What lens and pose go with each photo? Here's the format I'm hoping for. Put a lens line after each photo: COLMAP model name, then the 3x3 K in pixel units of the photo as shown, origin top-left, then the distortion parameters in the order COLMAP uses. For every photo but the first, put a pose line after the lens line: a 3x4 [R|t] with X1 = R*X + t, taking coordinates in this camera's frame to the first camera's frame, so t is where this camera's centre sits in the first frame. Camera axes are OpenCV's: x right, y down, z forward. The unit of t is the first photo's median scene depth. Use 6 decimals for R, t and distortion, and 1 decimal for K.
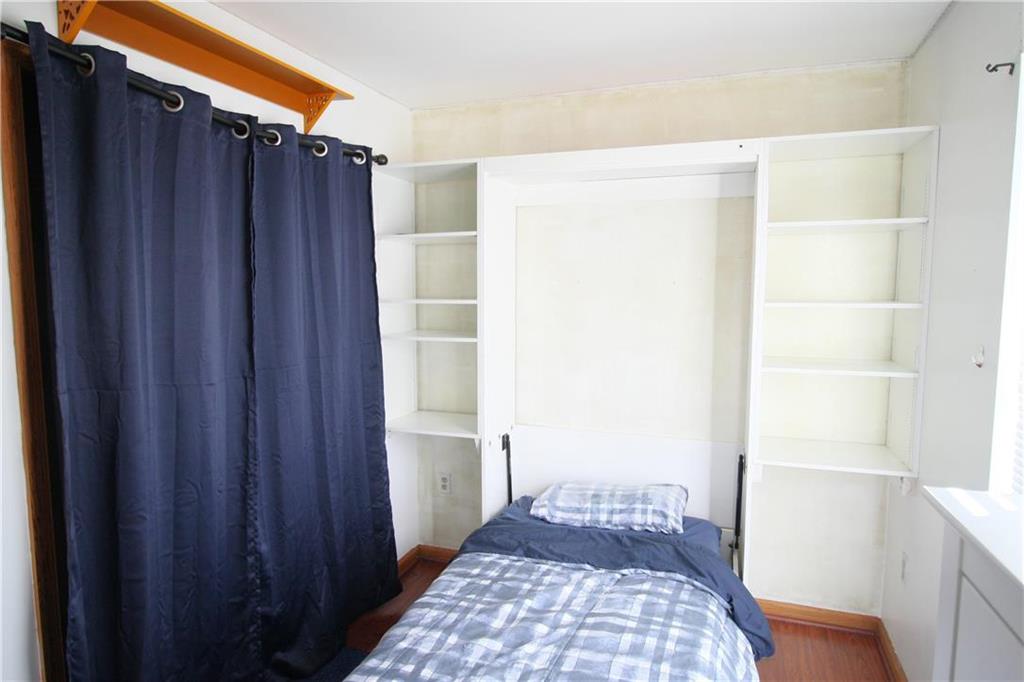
lens RADIAL K [[604.7, 0, 524.6], [0, 604.7, 340.9], [0, 0, 1]] dist [0.001792, -0.001463]
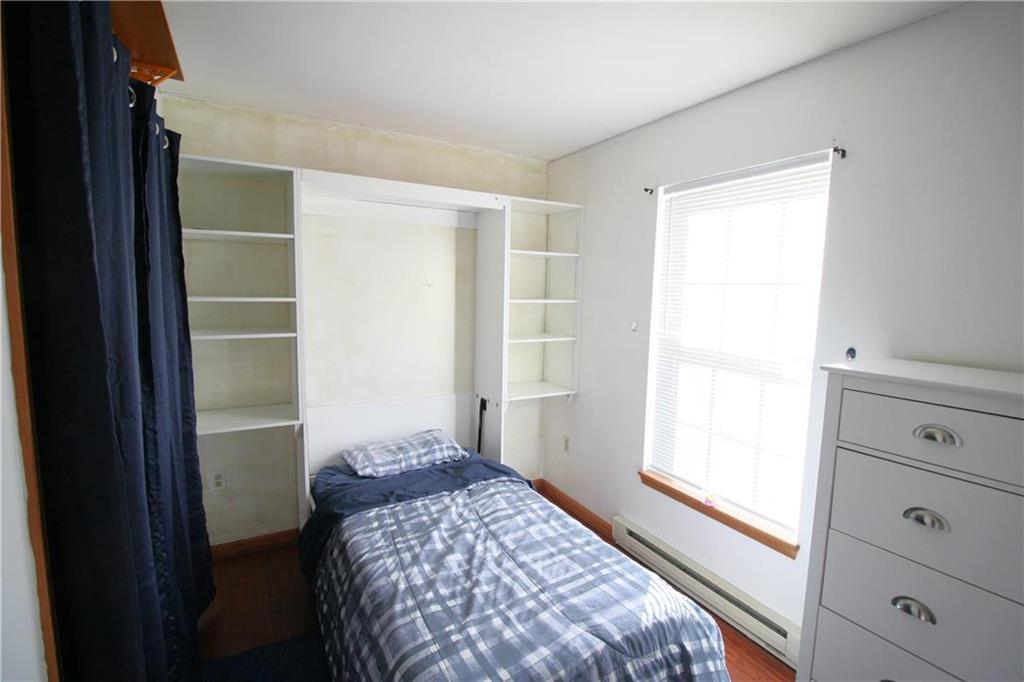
lens RADIAL K [[480.8, 0, 518.4], [0, 480.8, 340.9], [0, 0, 1]] dist [0.001532, -0.013704]
pose [[0.659953, -0.068586, 0.748170, -0.532664], [0.045891, 0.997645, 0.050976, -0.018112], [-0.749904, 0.000693, 0.661546, 0.139390]]
